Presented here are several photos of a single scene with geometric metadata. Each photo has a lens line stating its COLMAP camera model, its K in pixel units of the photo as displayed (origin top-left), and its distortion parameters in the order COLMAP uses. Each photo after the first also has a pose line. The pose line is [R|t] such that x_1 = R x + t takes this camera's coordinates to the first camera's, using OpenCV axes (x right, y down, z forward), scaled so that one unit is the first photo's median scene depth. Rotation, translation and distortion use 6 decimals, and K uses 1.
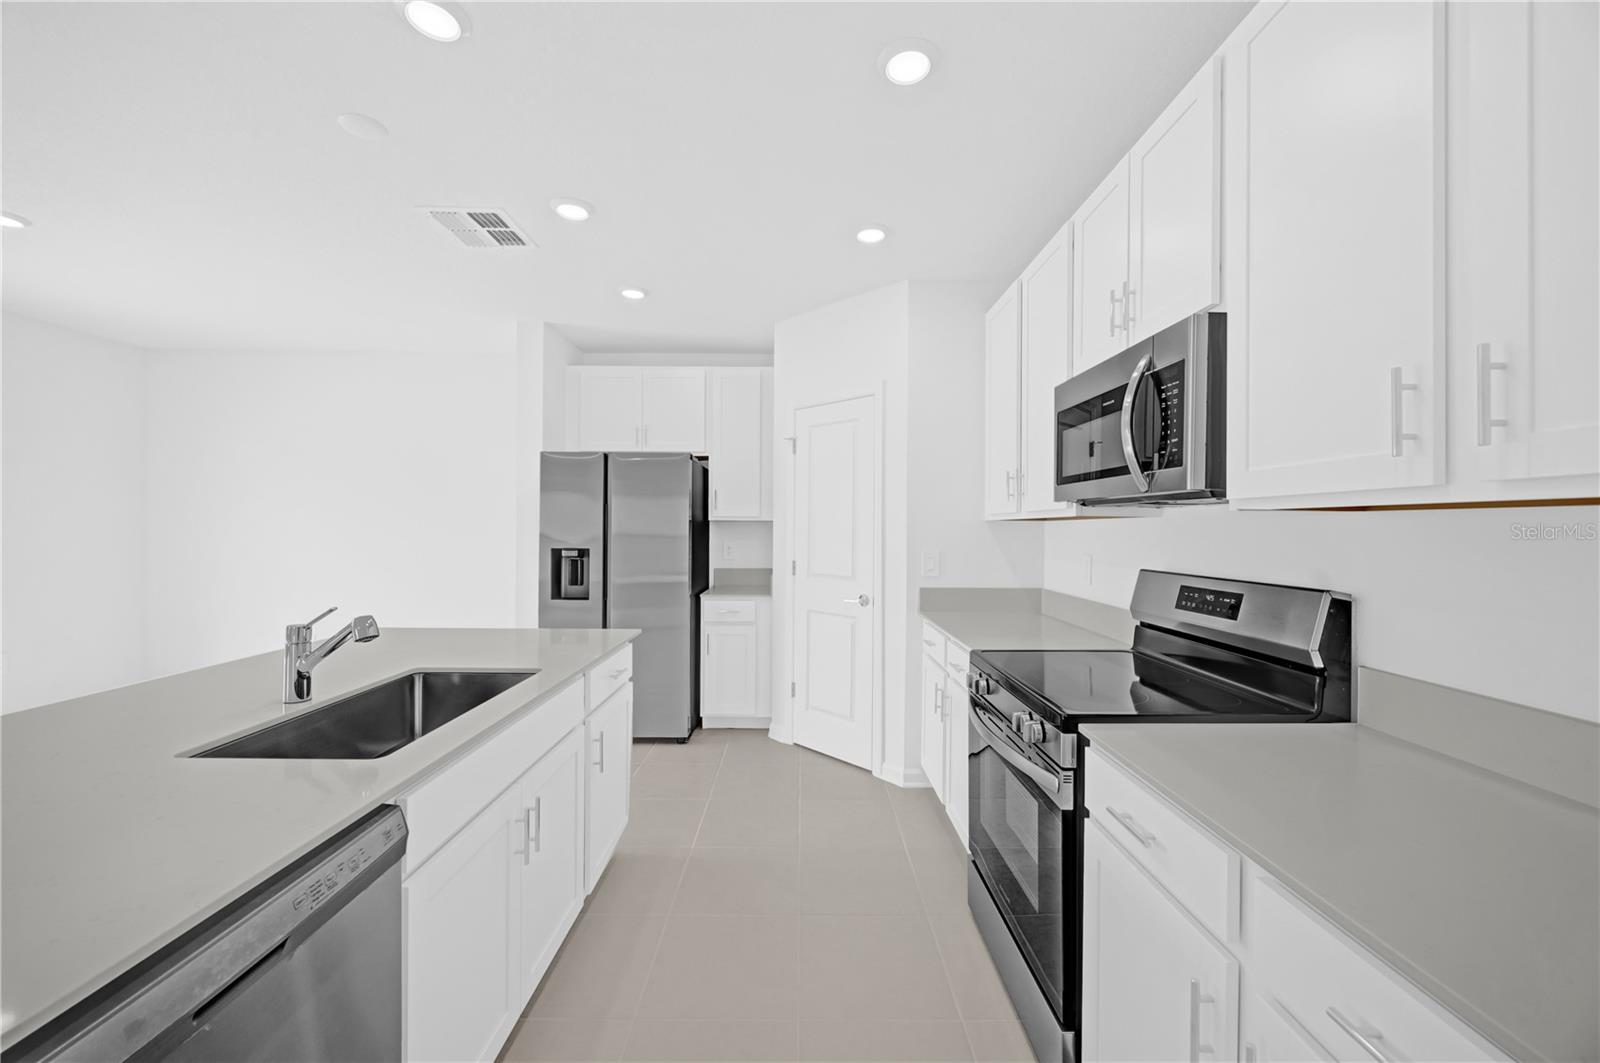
lens RADIAL K [[608.0, 0, 800.0], [0, 608.0, 531.5], [0, 0, 1]] dist [-0.002231, -0.000201]
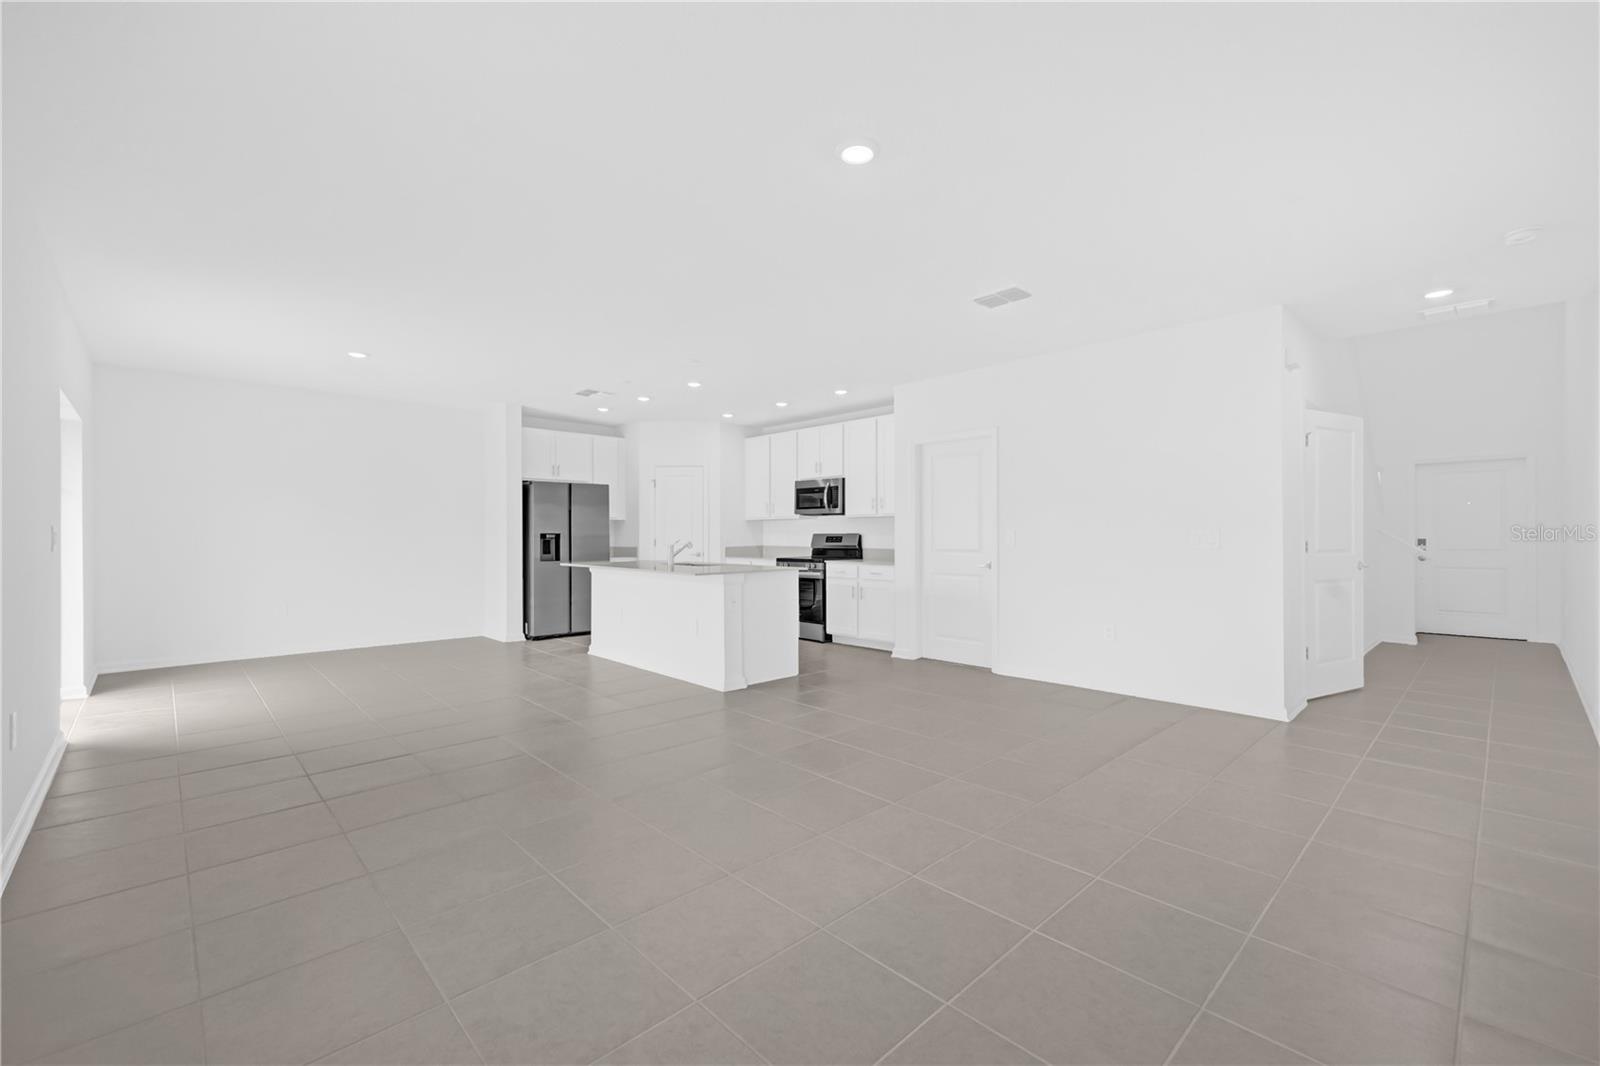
lens RADIAL K [[672.2, 0, 800.0], [0, 672.2, 533.0], [0, 0, 1]] dist [-0.000191, -0.000054]
pose [[0.728181, -0.003498, 0.685376, -2.482110], [0.009138, 0.999948, -0.004606, 0.086176], [-0.685324, 0.009617, 0.728175, -2.047560]]
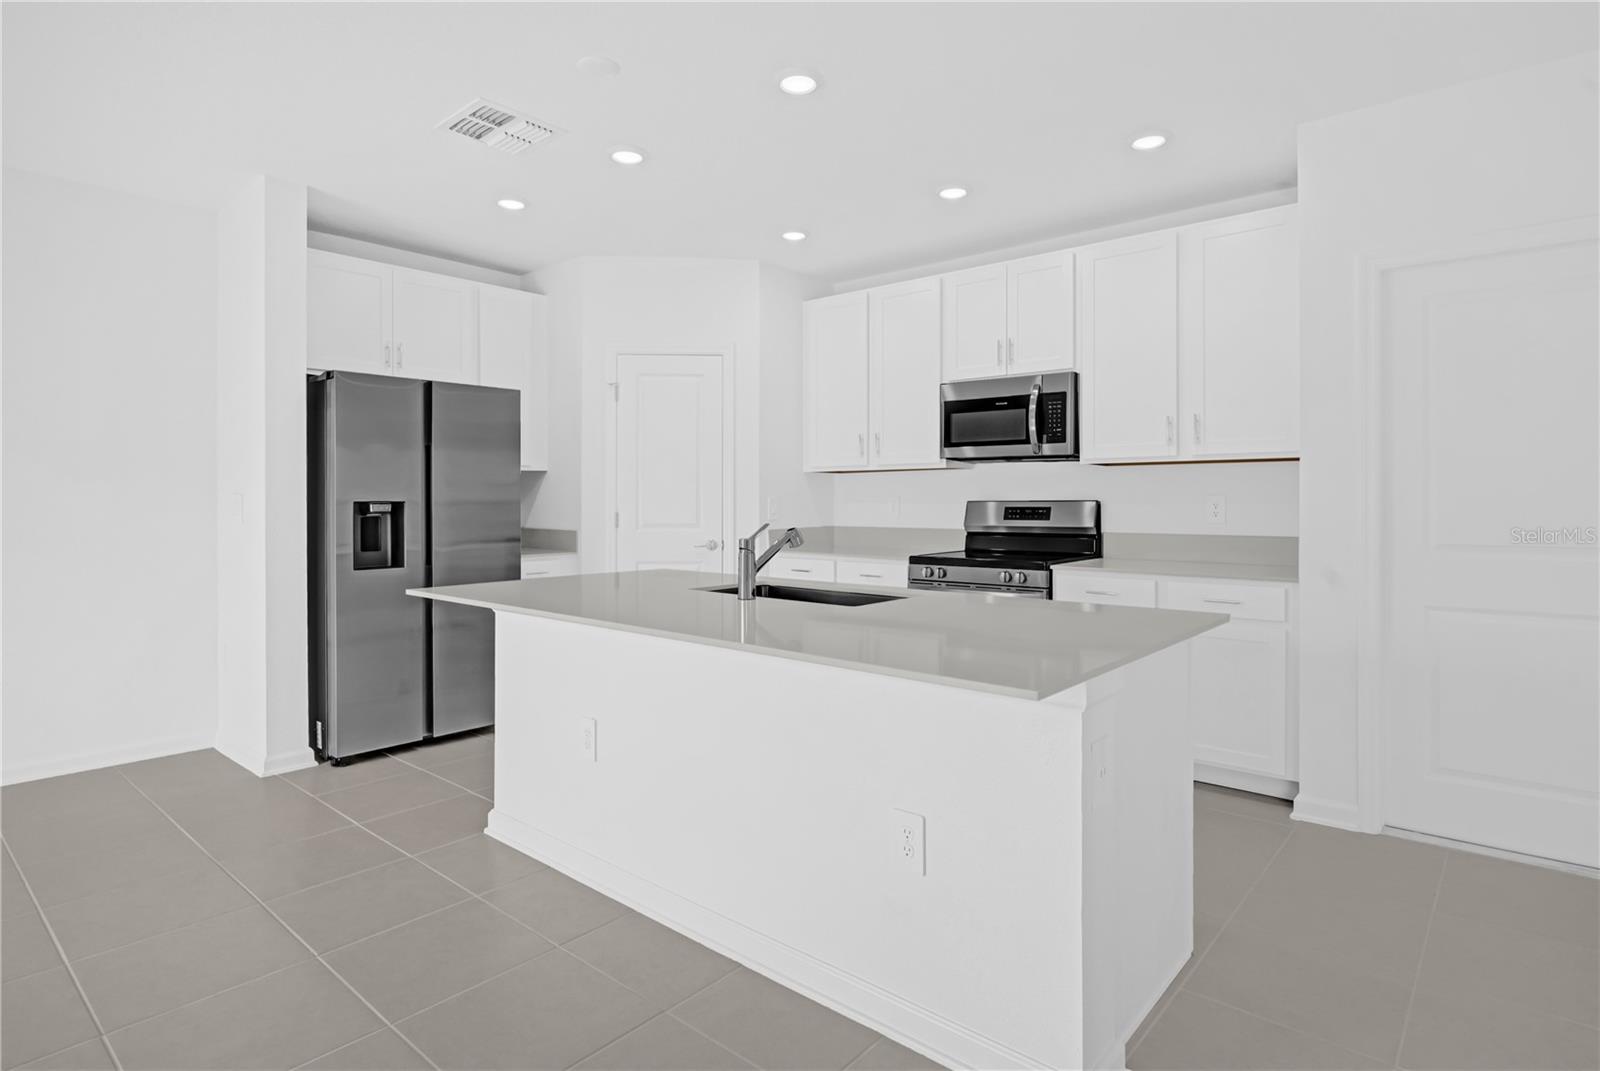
lens RADIAL K [[841.5, 0, 794.8], [0, 841.5, 502.9], [0, 0, 1]] dist [-0.003309, -0.000444]
pose [[0.662034, -0.010597, 0.749399, -1.661895], [0.009921, 0.999936, 0.005375, 0.058540], [-0.749408, 0.003876, 0.662097, -0.174525]]
